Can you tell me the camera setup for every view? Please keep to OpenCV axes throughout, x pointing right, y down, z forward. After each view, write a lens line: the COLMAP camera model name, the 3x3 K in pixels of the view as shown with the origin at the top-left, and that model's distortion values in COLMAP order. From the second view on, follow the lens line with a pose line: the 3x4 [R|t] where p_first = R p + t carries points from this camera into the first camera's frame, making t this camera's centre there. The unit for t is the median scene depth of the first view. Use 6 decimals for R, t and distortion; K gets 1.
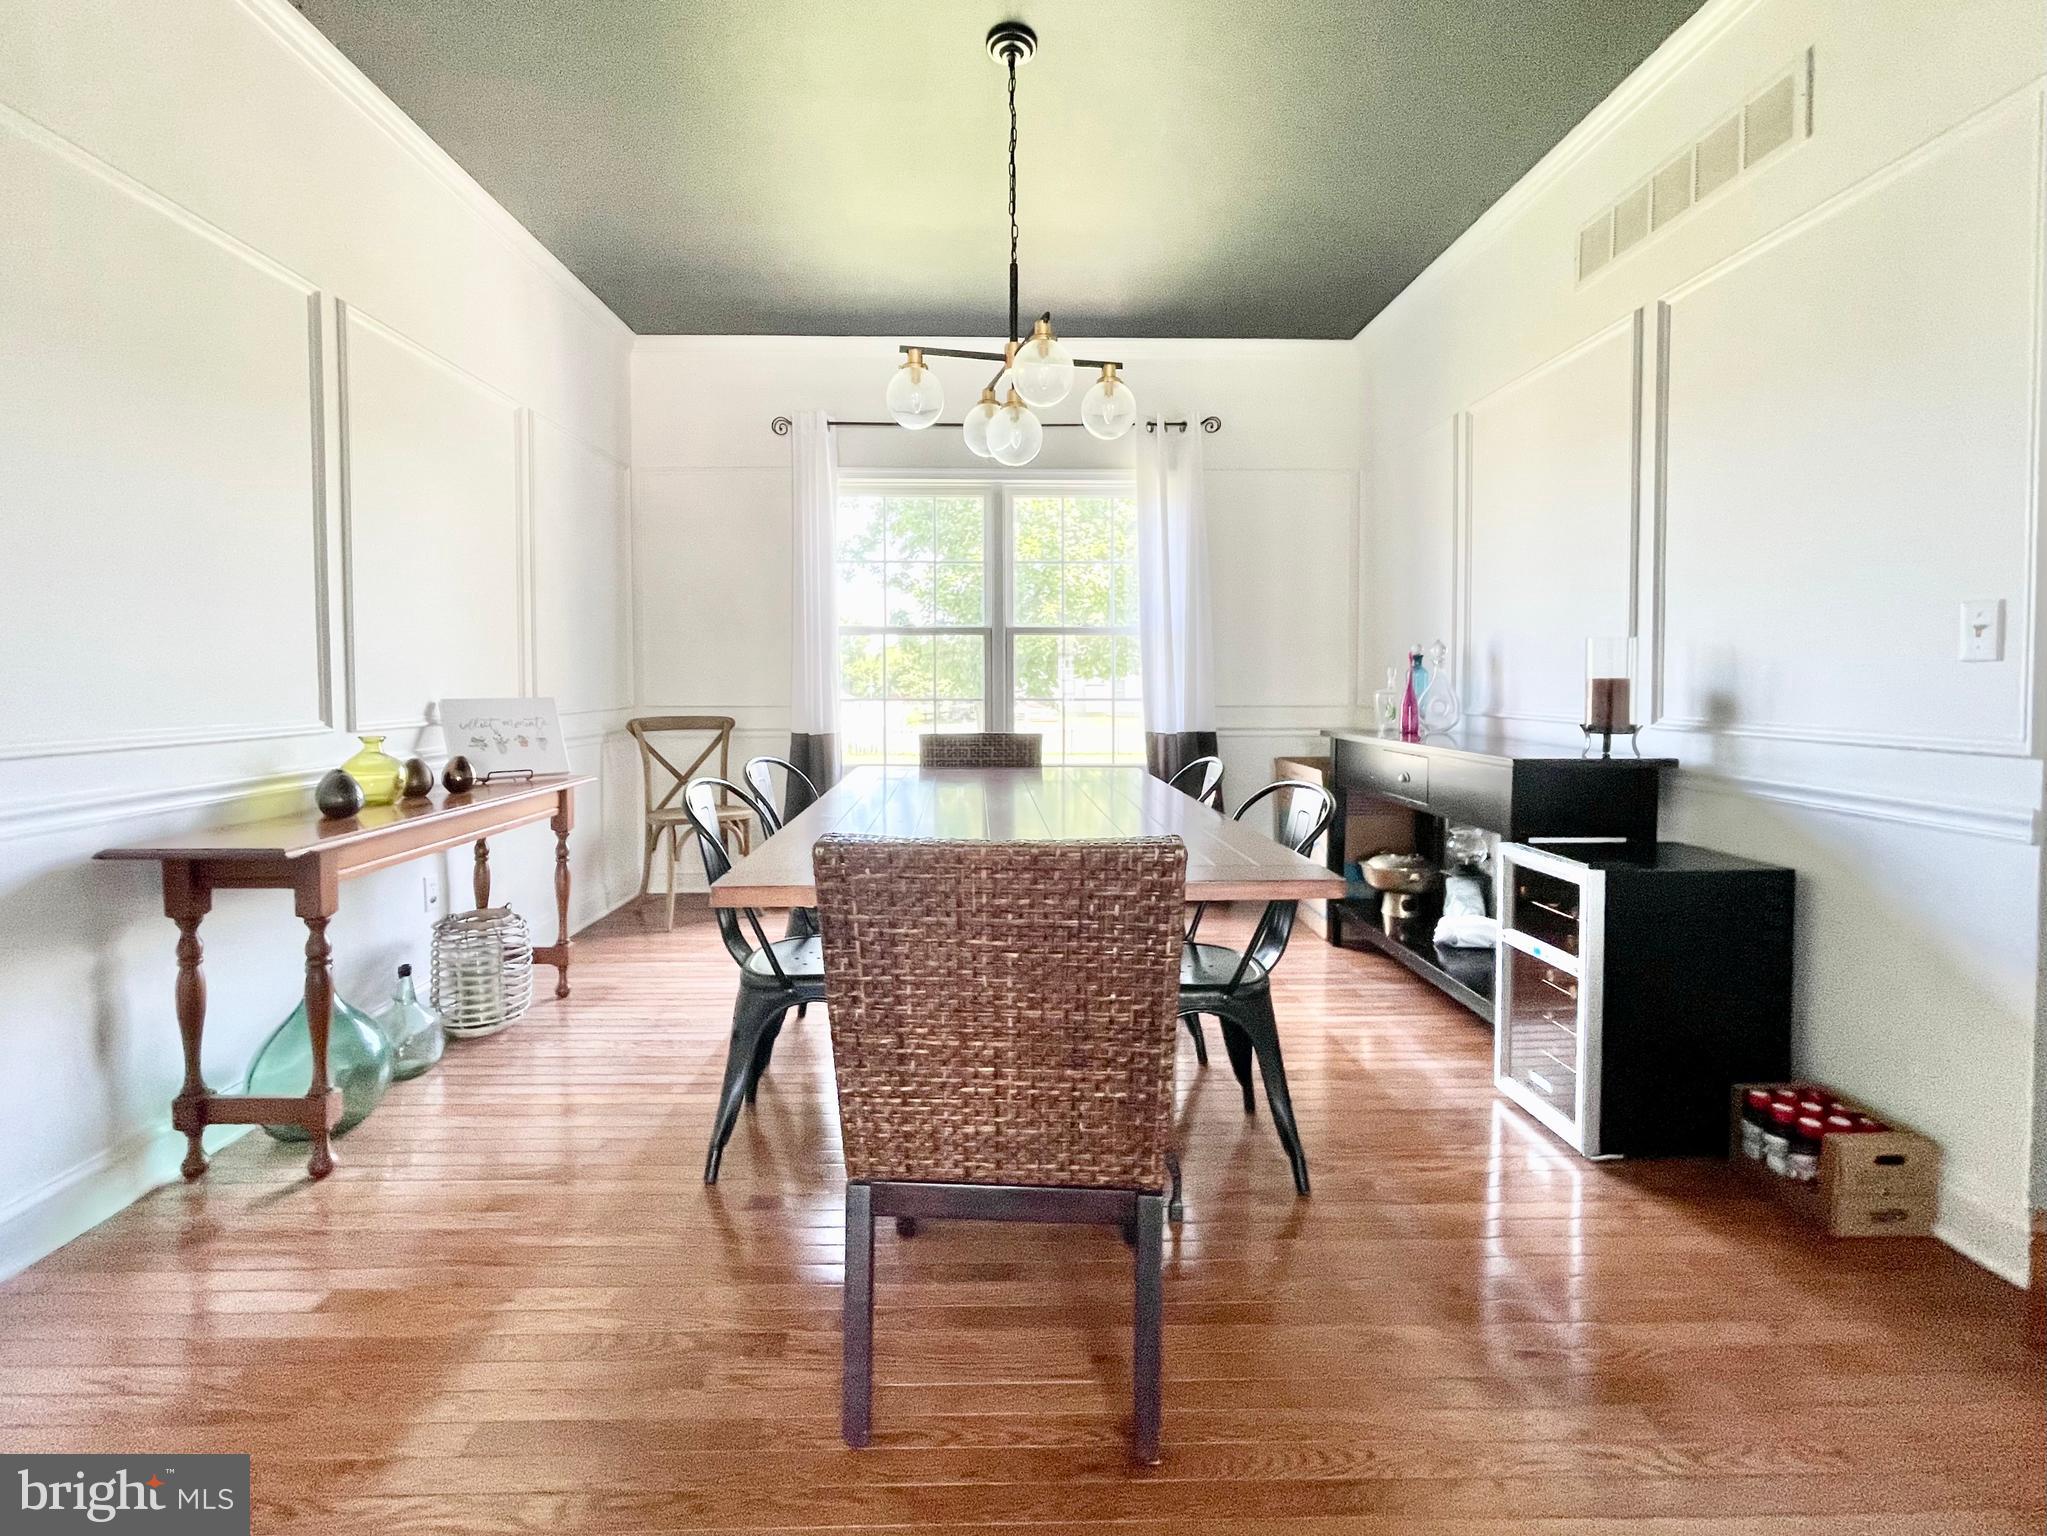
lens RADIAL K [[890.7, 0, 991.0], [0, 890.7, 667.0], [0, 0, 1]] dist [-0.000250, 0.000204]
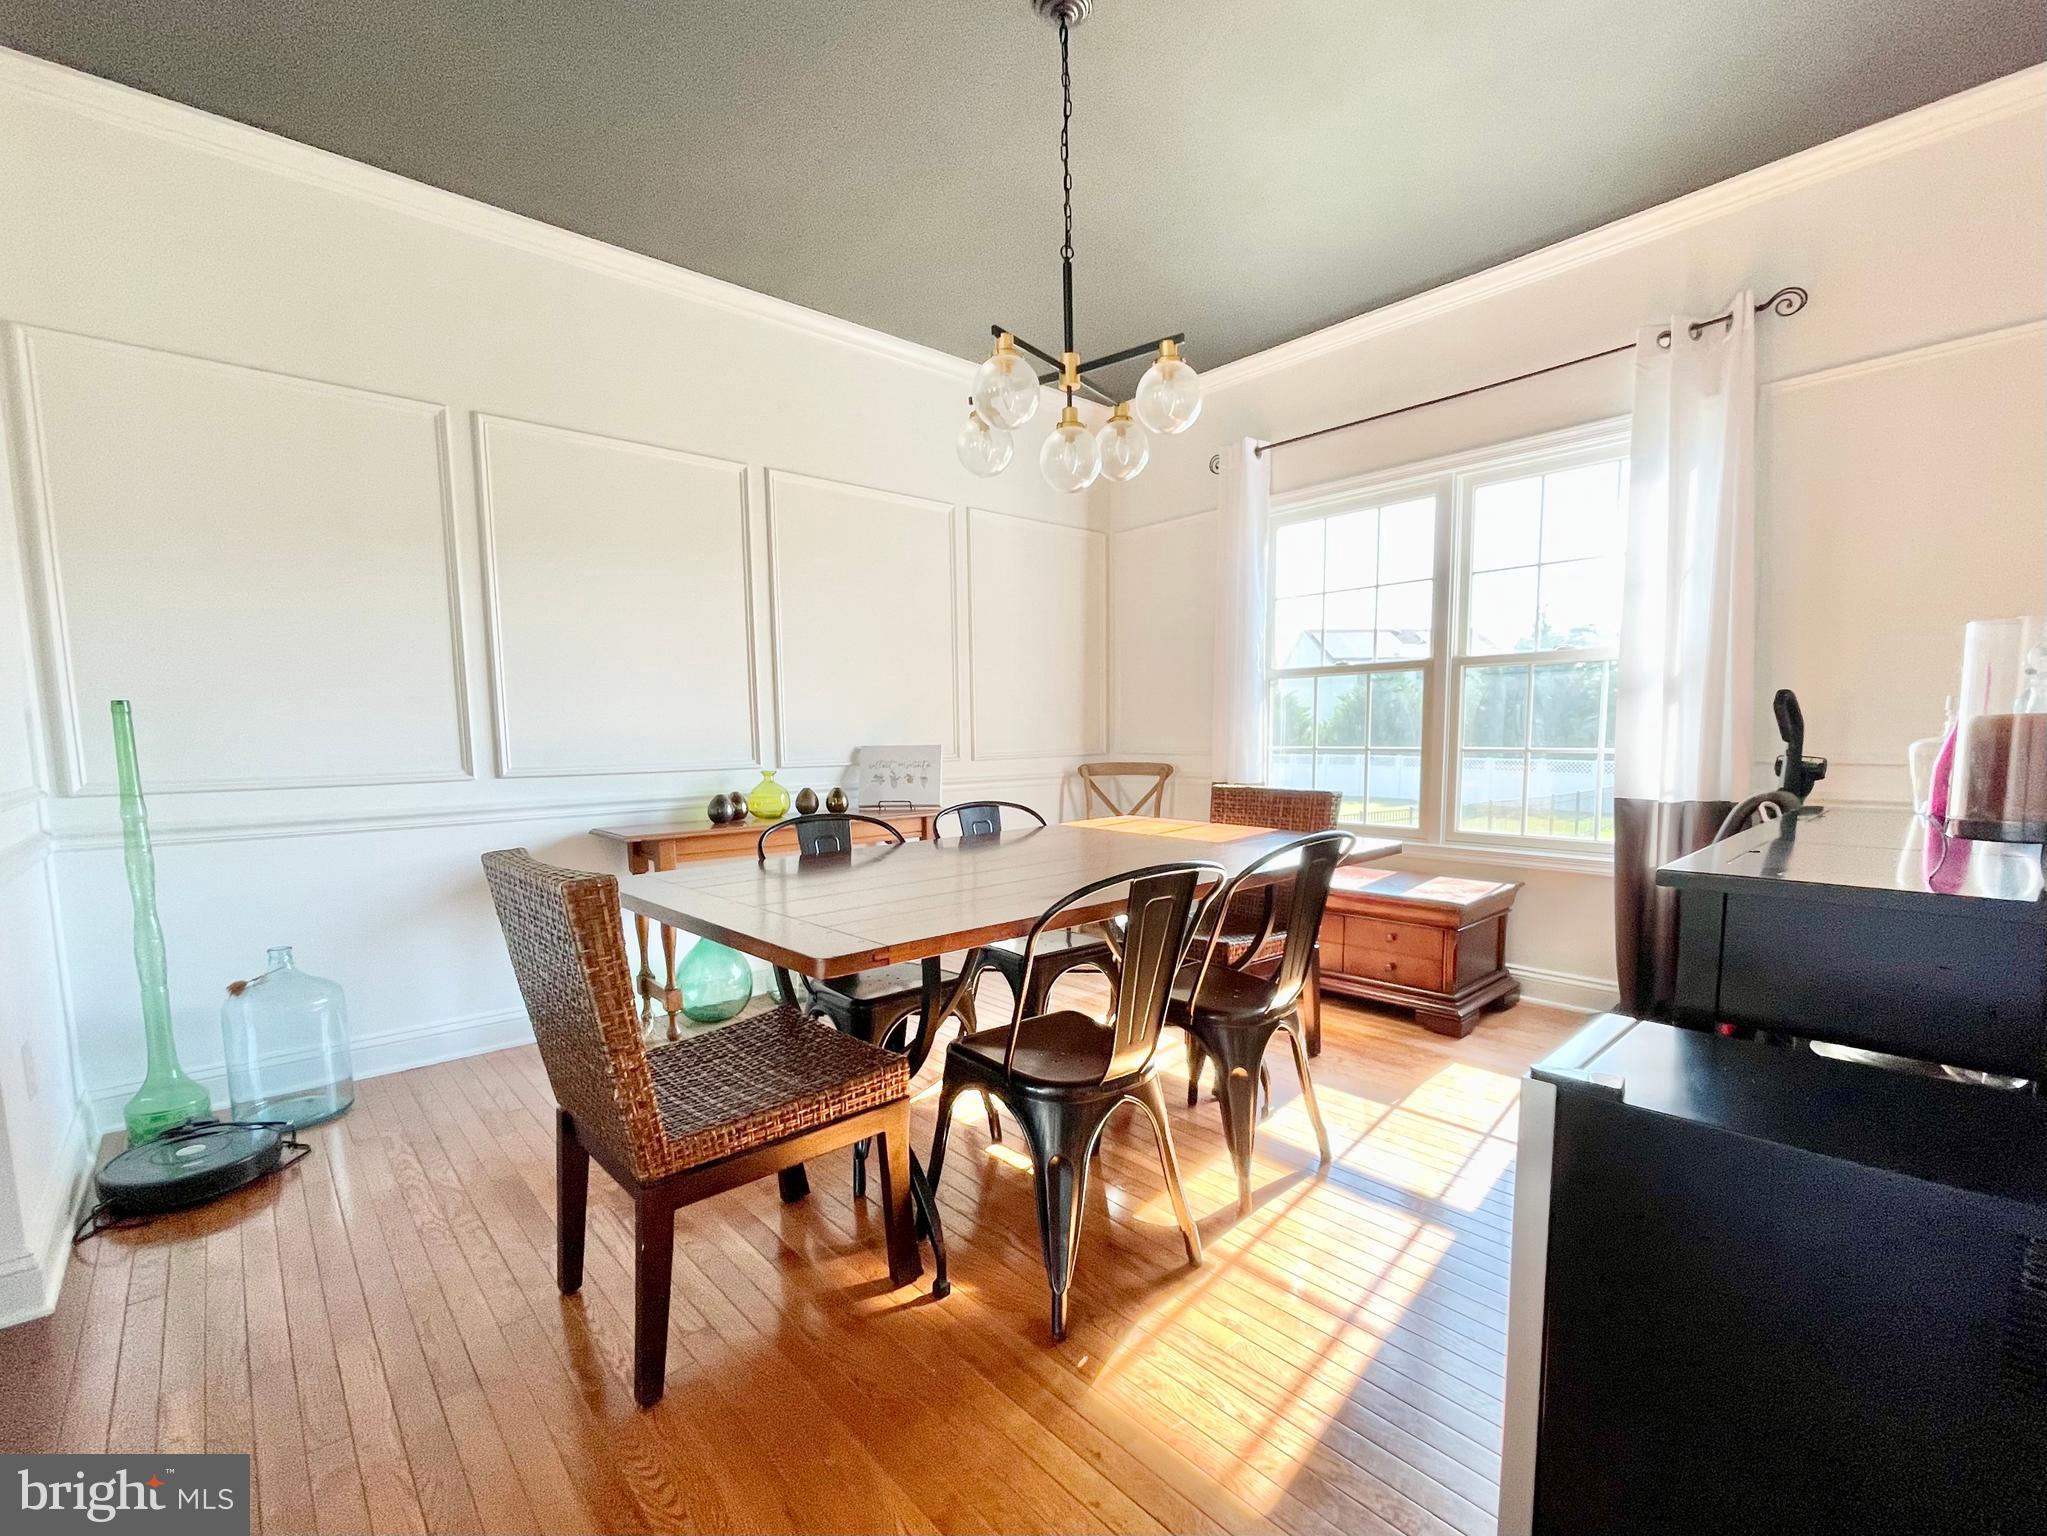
lens RADIAL K [[886.0, 0, 1042.0], [0, 886.0, 824.1], [0, 0, 1]] dist [-0.001987, 0.000042]
pose [[0.673270, 0.068874, -0.736182, 0.596574], [0.023113, 0.993205, 0.114057, 0.005696], [0.739035, -0.093806, 0.667104, 0.282682]]
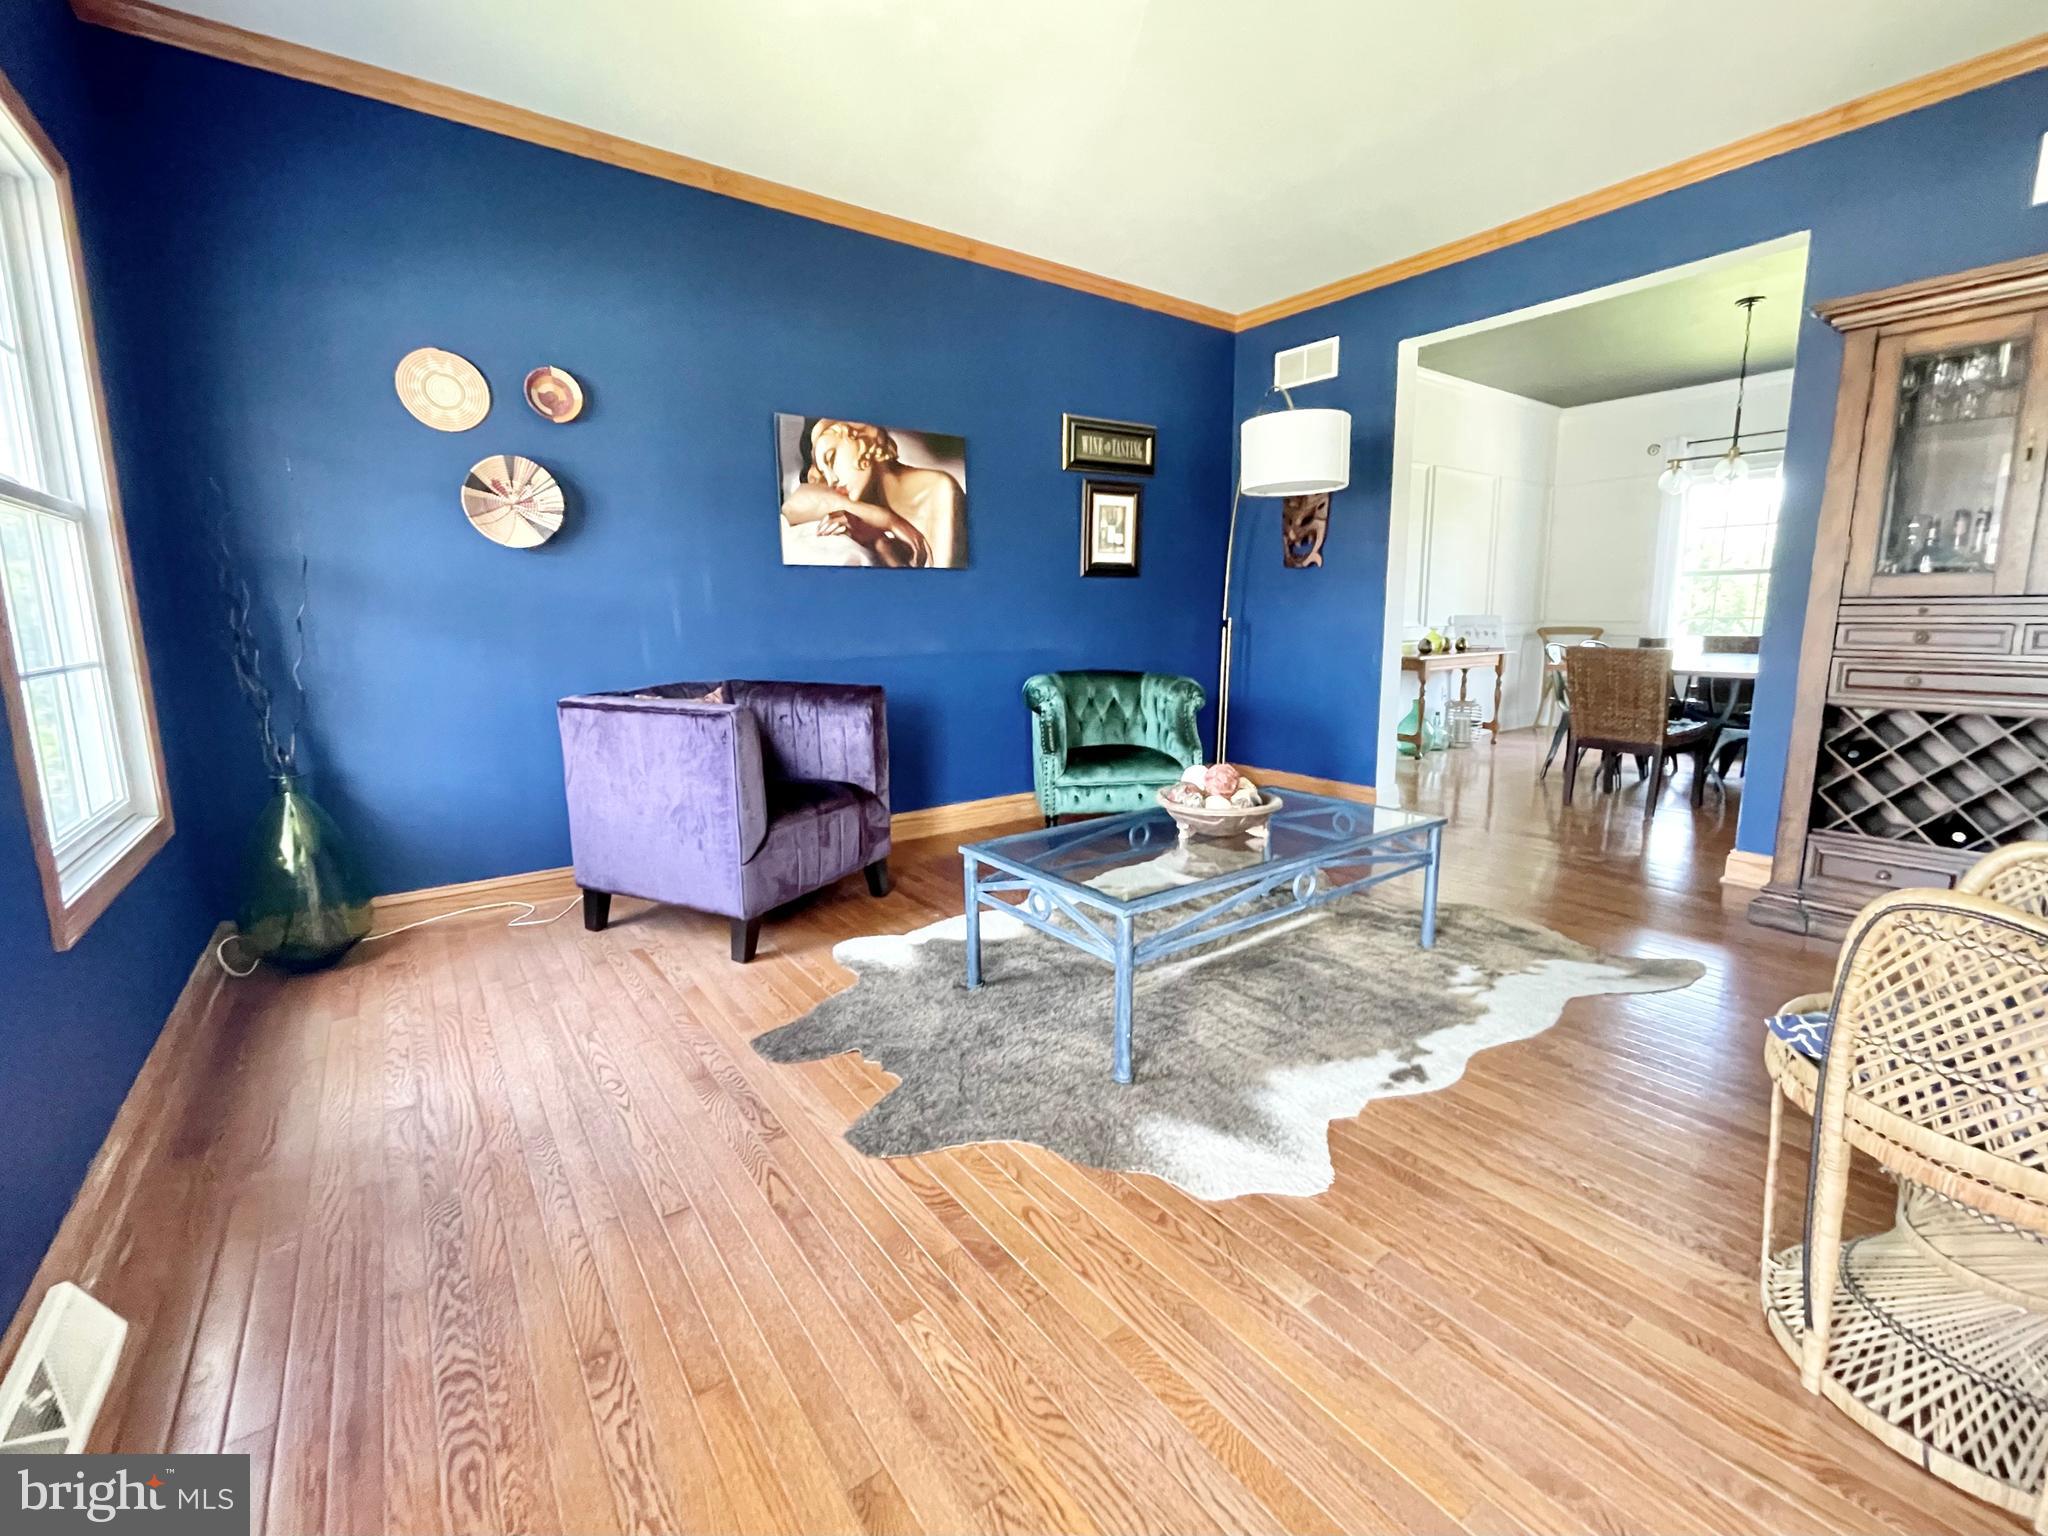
lens RADIAL K [[857.7, 0, 1022.1], [0, 857.7, 768.3], [0, 0, 1]] dist [-0.000055, 0.000003]
pose [[0.585585, 0.144488, -0.797630, 0.637015], [0.019539, 0.981184, 0.192083, -0.027144], [0.810375, -0.128066, 0.571744, -1.377960]]
